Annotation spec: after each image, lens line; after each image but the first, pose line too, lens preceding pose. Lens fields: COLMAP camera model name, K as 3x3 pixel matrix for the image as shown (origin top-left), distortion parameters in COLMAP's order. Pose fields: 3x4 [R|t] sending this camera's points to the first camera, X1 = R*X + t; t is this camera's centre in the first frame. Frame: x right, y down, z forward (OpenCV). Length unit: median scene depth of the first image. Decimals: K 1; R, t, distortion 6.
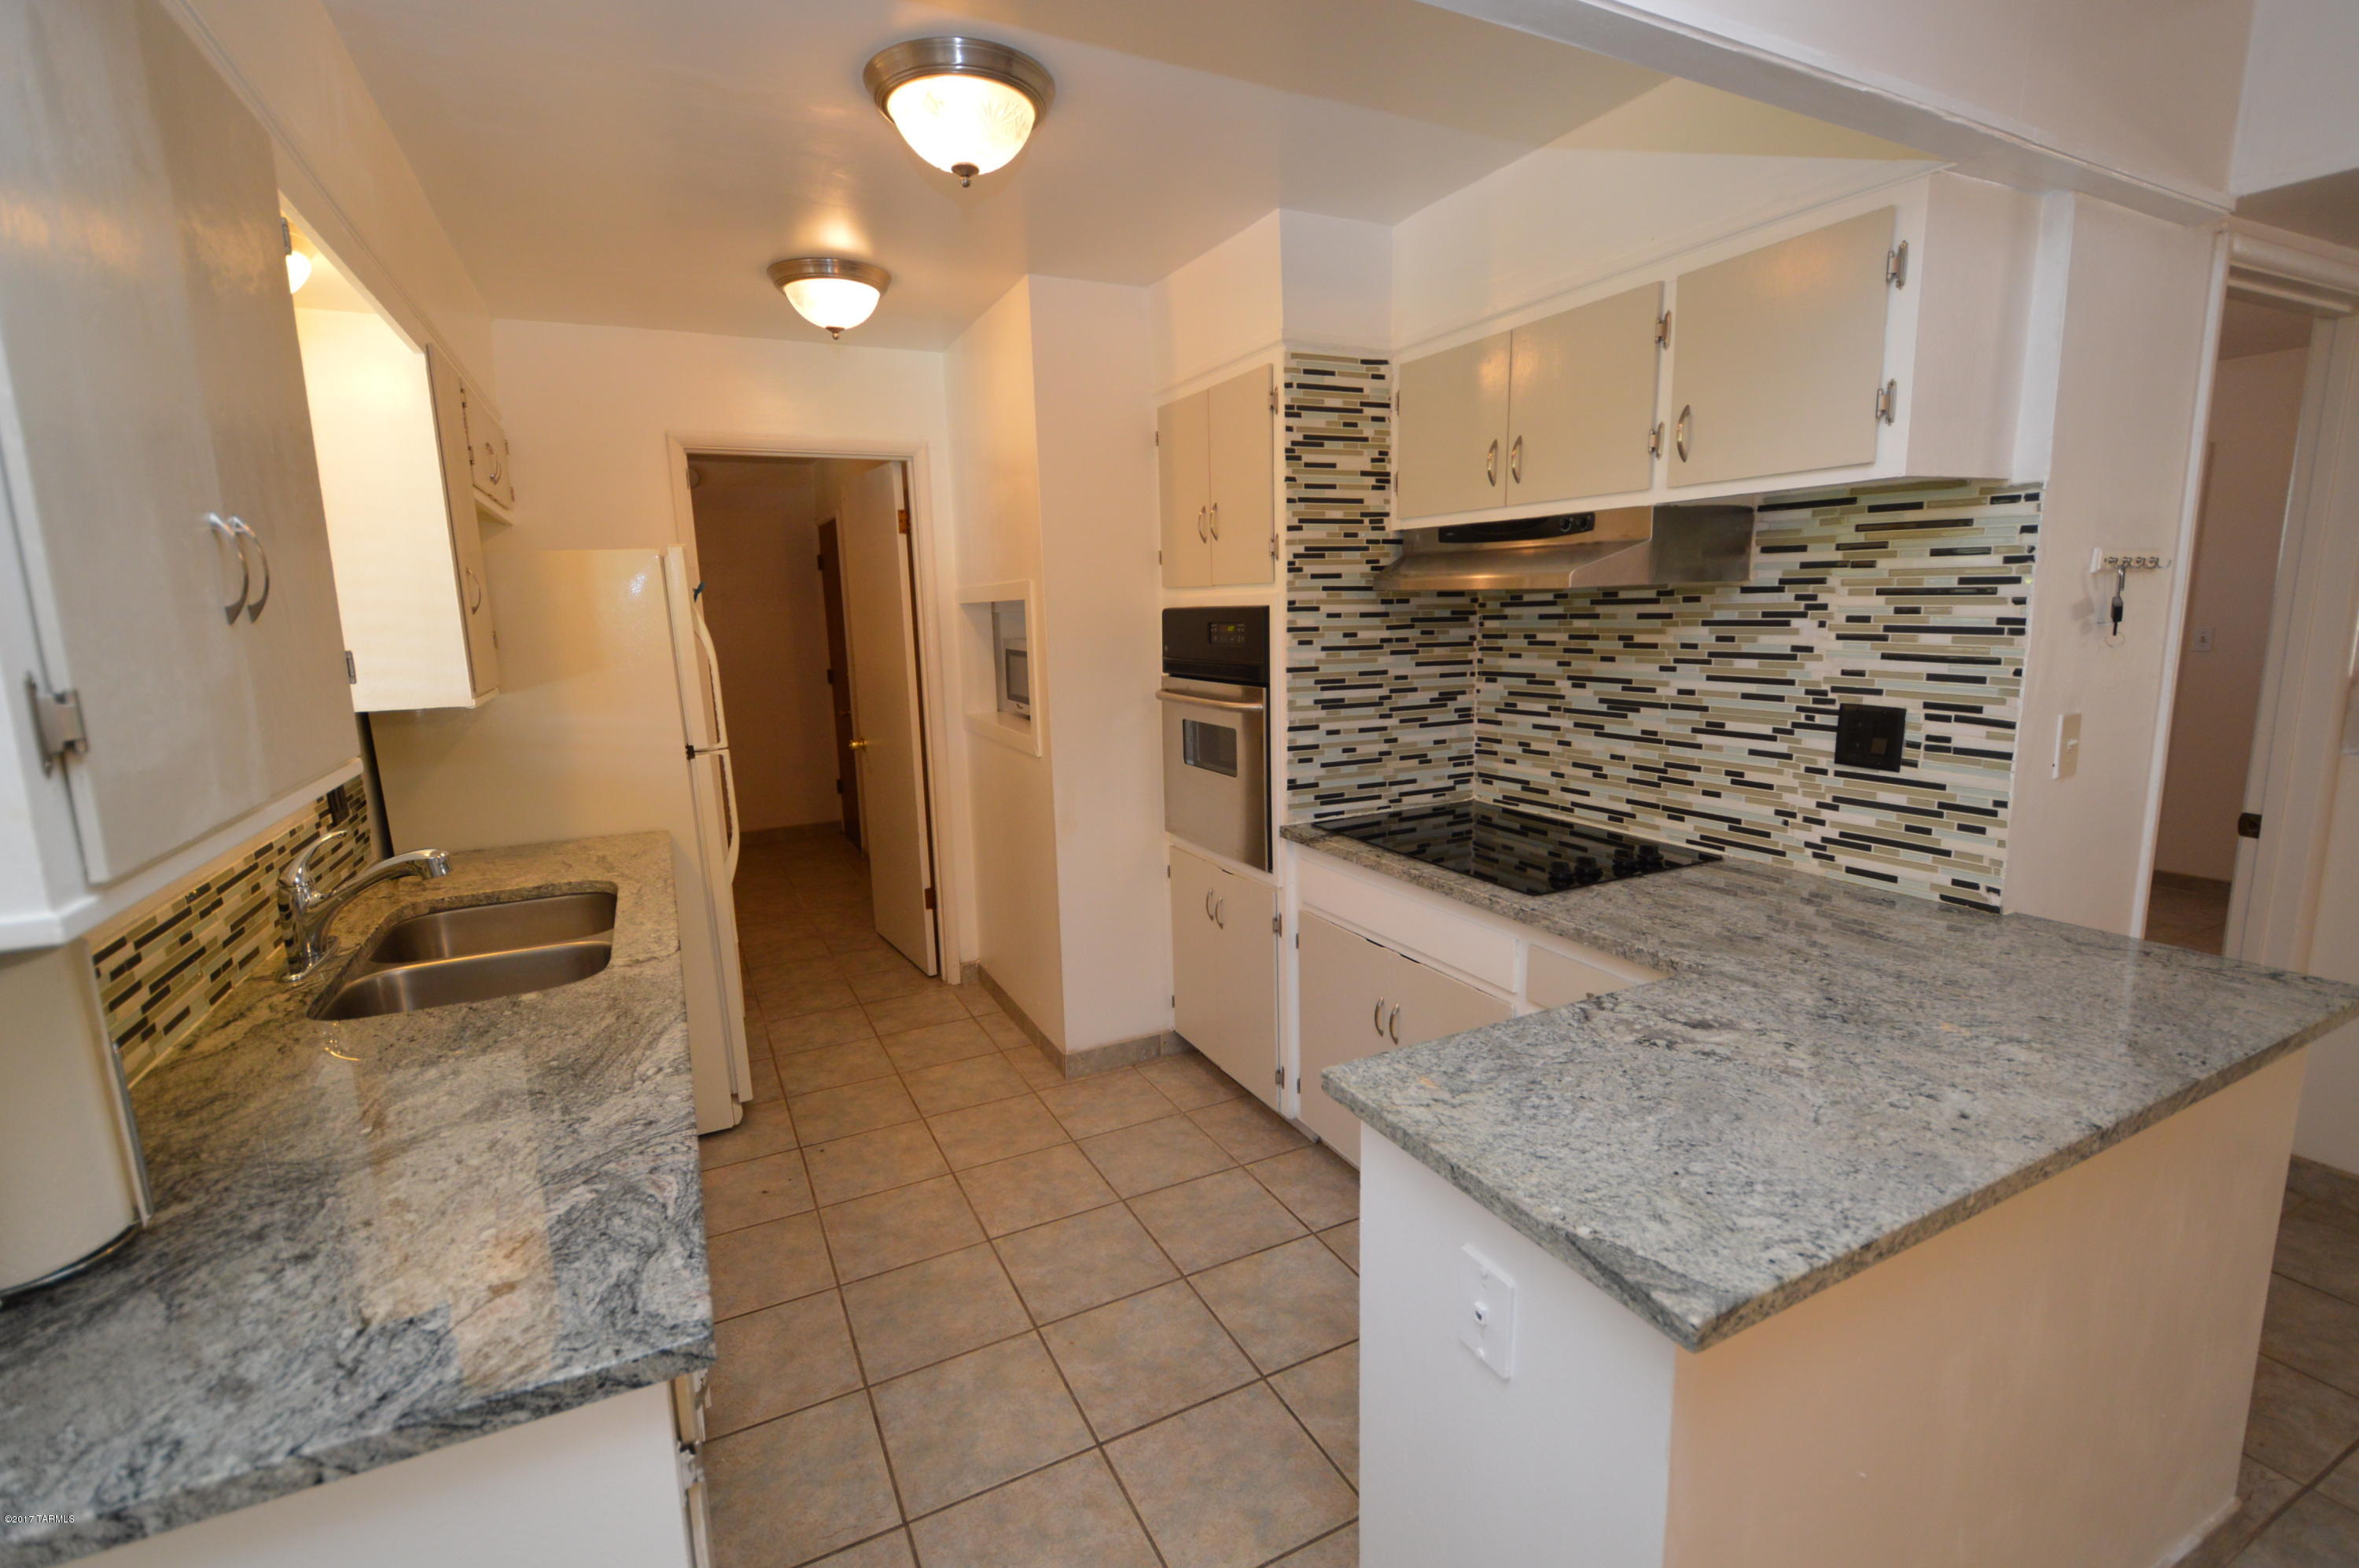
lens RADIAL K [[1050.5, 0, 1179.5], [0, 1050.5, 784.0], [0, 0, 1]] dist [0.012728, -0.010941]
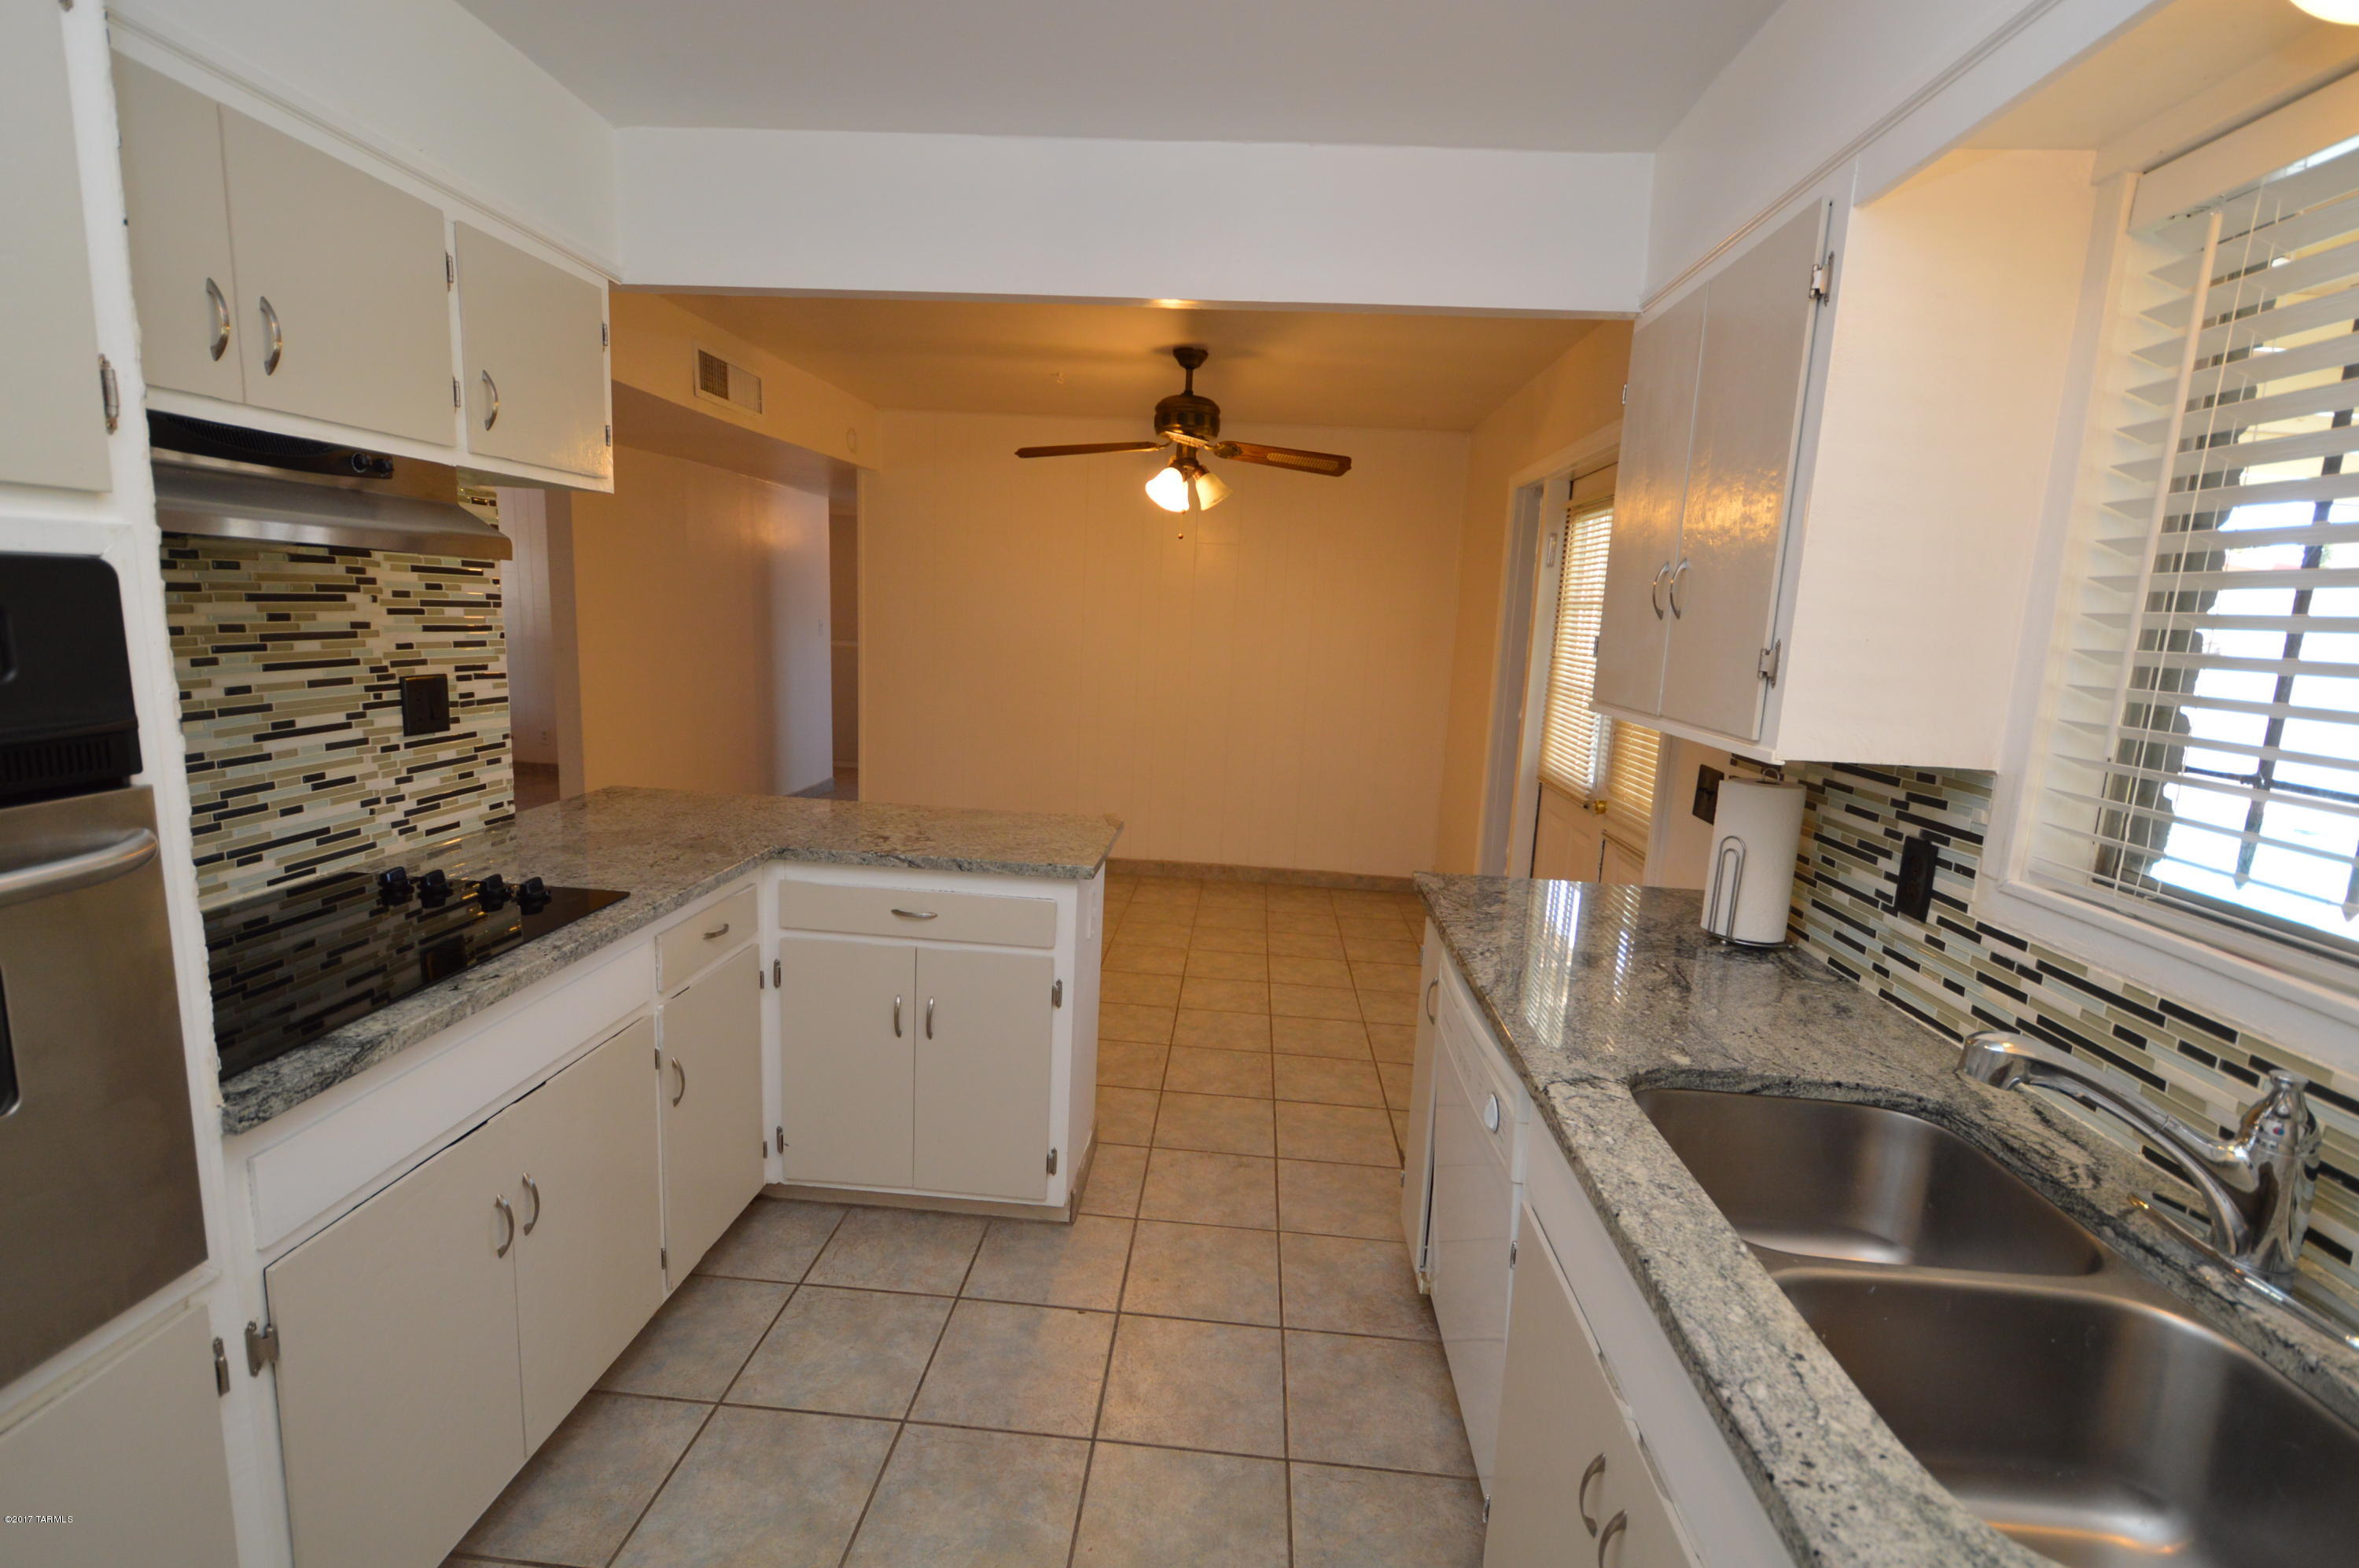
lens RADIAL K [[1050.5, 0, 1179.5], [0, 1050.5, 784.0], [0, 0, 1]] dist [0.012728, -0.010941]
pose [[-0.861750, -0.101119, 0.497154, -0.474928], [0.060574, 0.952418, 0.298715, -0.209198], [-0.503704, 0.287532, -0.814621, 1.308672]]
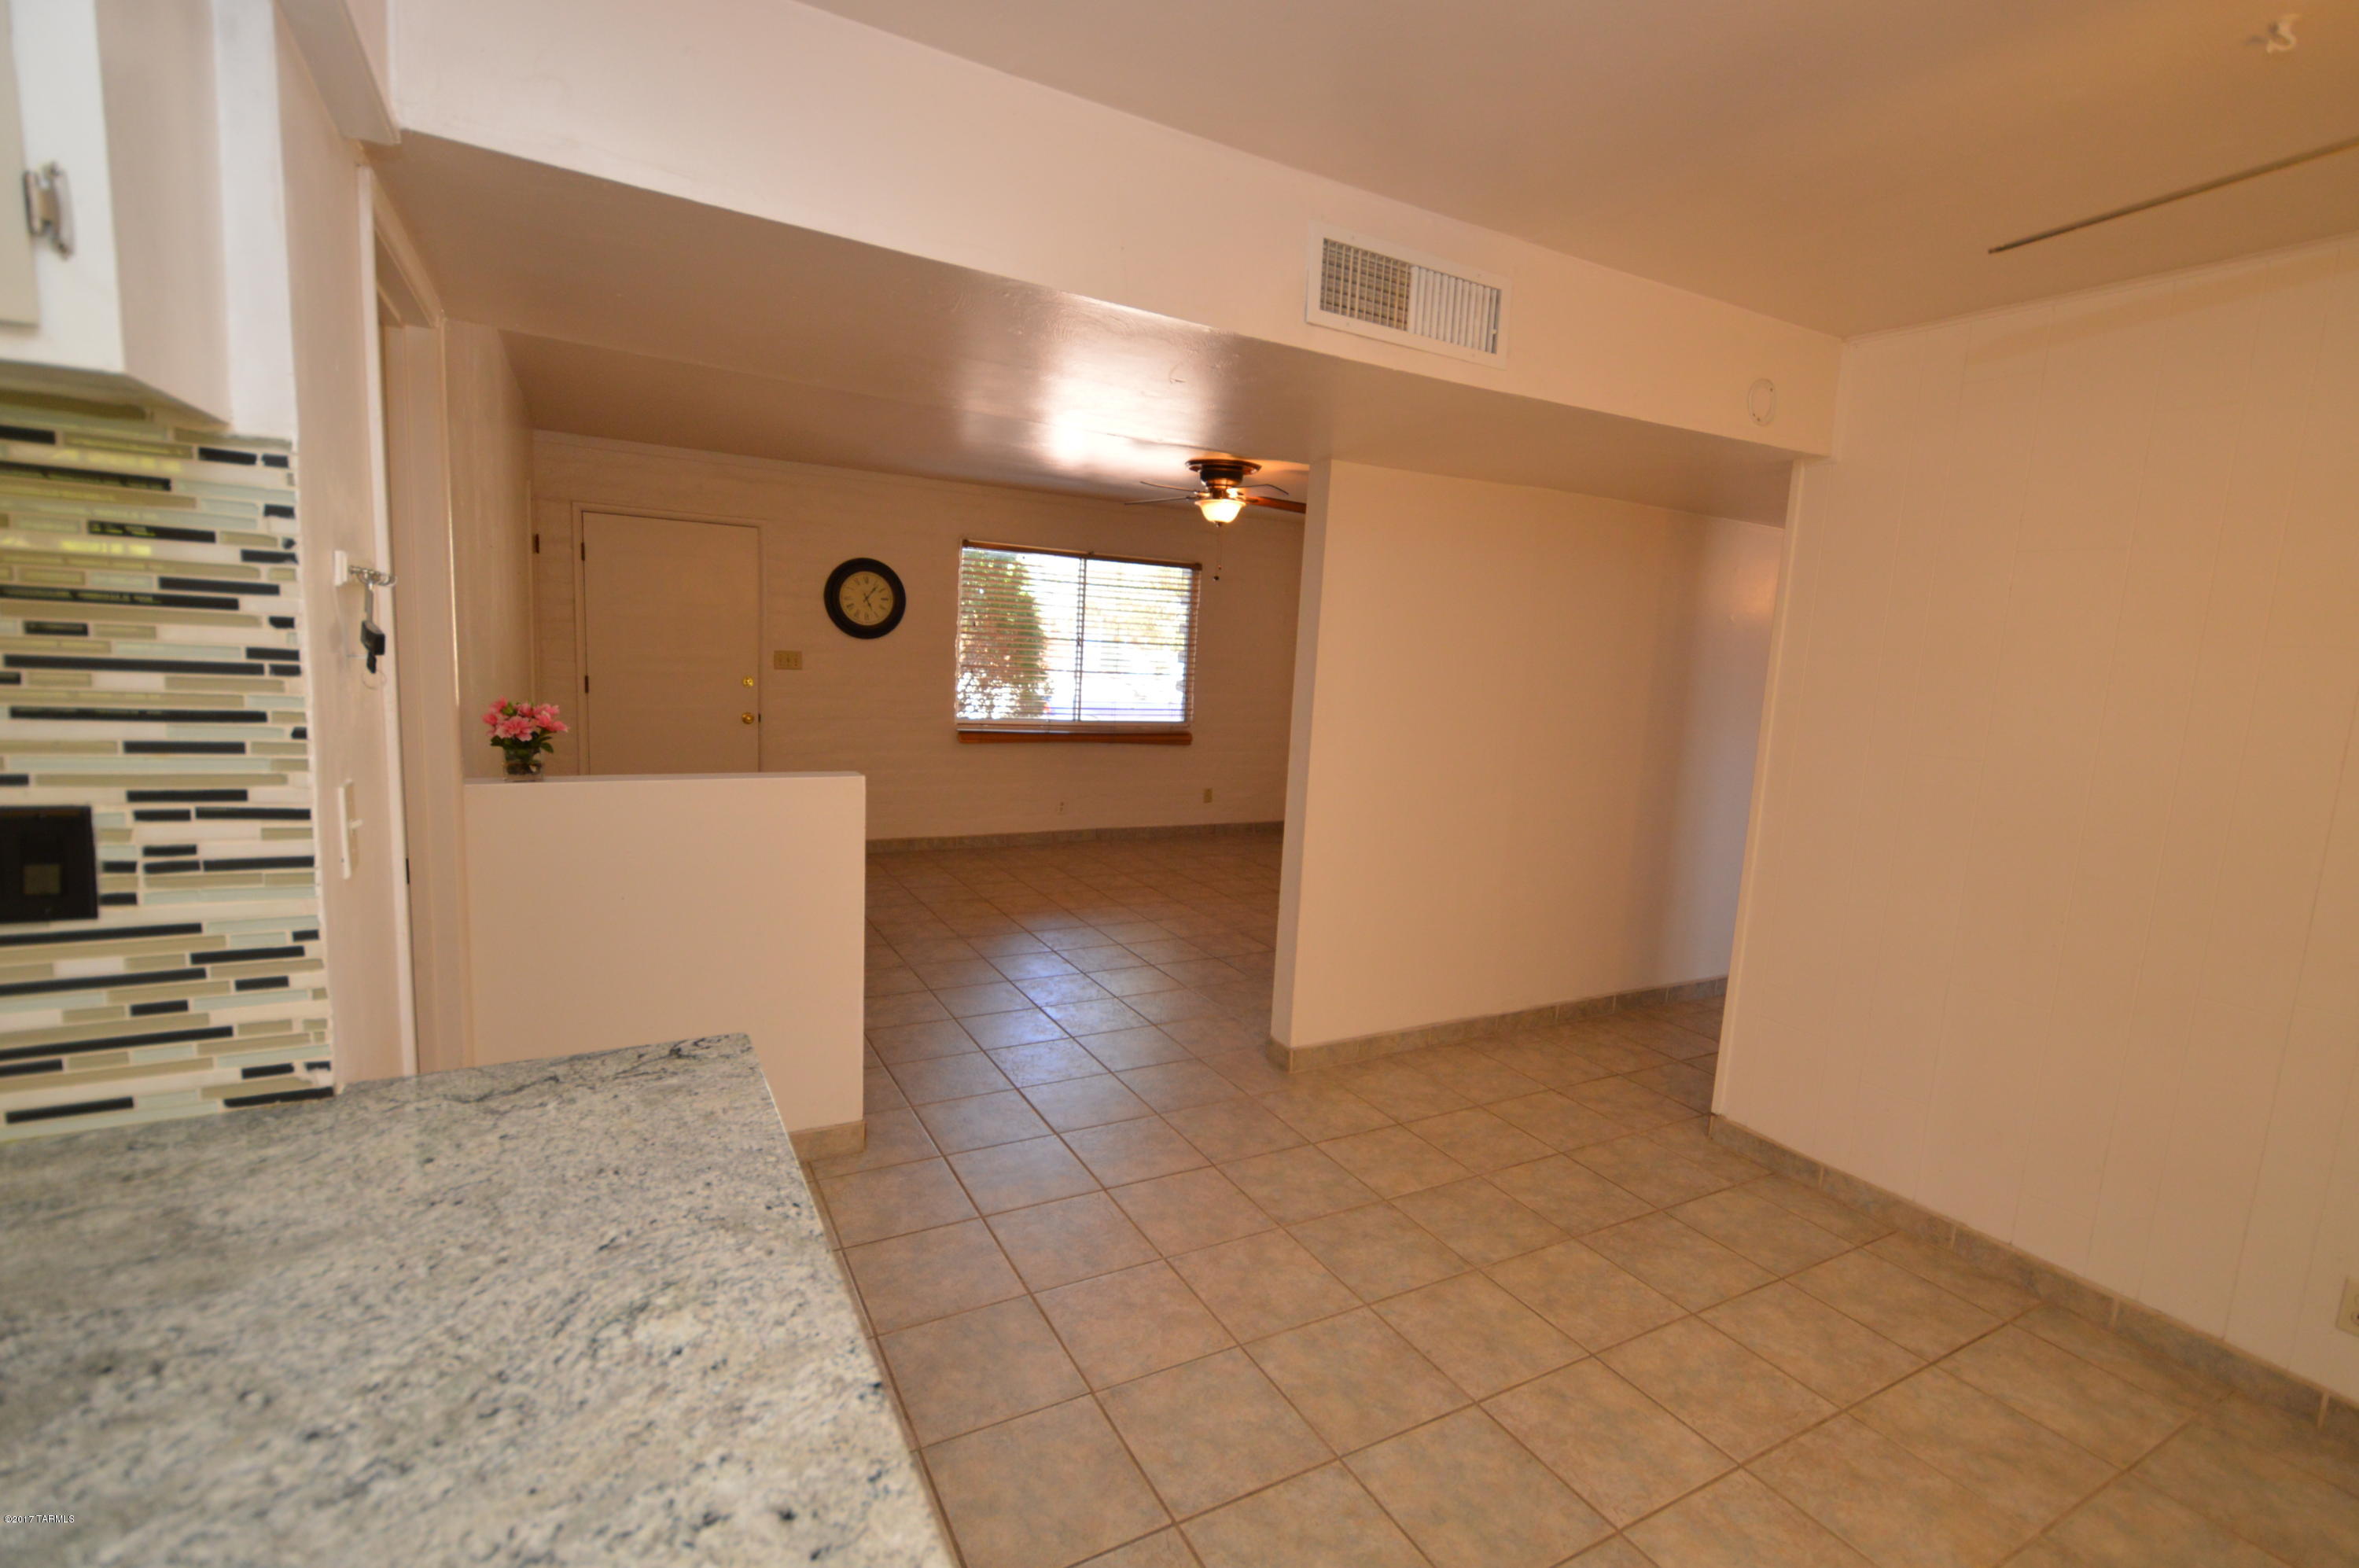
lens RADIAL K [[1050.5, 0, 1179.5], [0, 1050.5, 784.0], [0, 0, 1]] dist [0.012728, -0.010941]
pose [[-0.044064, -0.112593, 0.992664, 0.096715], [0.119278, 0.985928, 0.117124, -0.066350], [-0.991883, 0.123564, -0.030014, 0.374429]]
